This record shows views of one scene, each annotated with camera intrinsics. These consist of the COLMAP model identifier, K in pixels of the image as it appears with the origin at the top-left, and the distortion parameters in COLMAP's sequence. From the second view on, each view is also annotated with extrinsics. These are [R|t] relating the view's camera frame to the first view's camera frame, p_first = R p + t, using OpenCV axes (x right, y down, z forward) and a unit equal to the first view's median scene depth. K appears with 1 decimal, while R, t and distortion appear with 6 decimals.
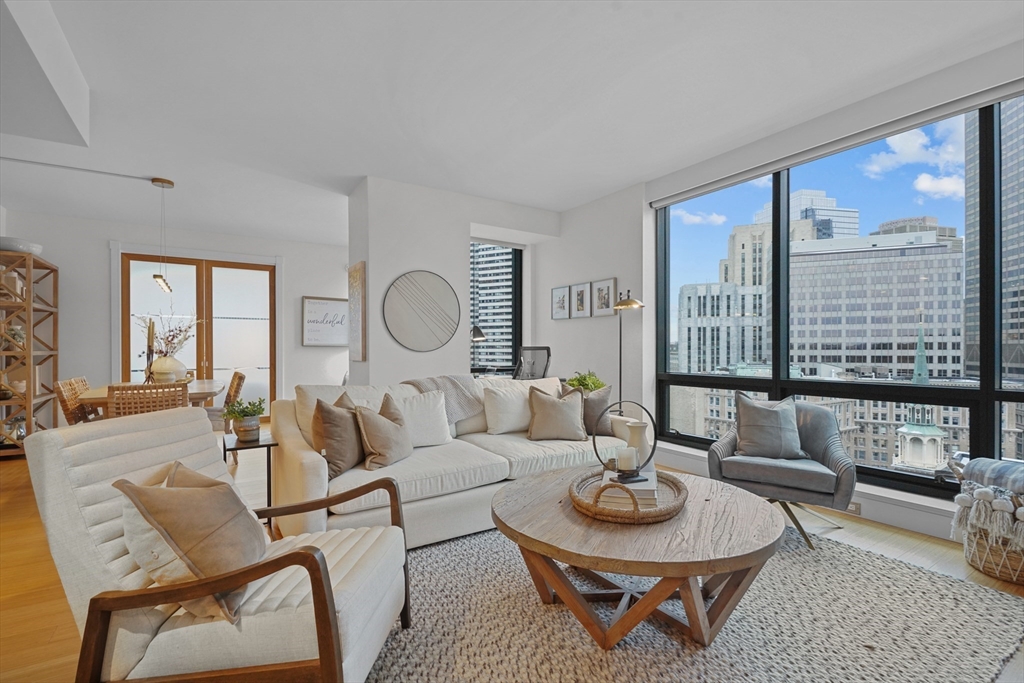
lens RADIAL K [[457.3, 0, 506.5], [0, 457.3, 352.5], [0, 0, 1]] dist [0.004900, -0.006330]
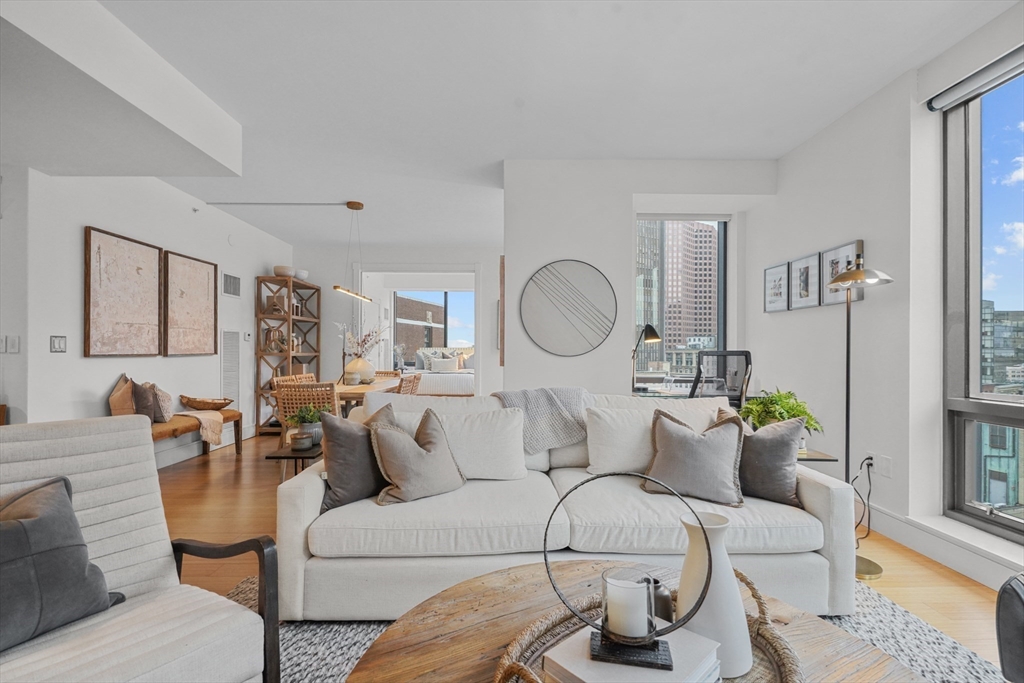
lens RADIAL K [[457.3, 0, 526.9], [0, 457.3, 351.6], [0, 0, 1]] dist [0.004900, -0.006330]
pose [[0.852117, 0.003918, -0.523337, 0.166050], [-0.009146, 0.999931, -0.007405, -0.003539], [0.523272, 0.011097, 0.852094, 0.220230]]
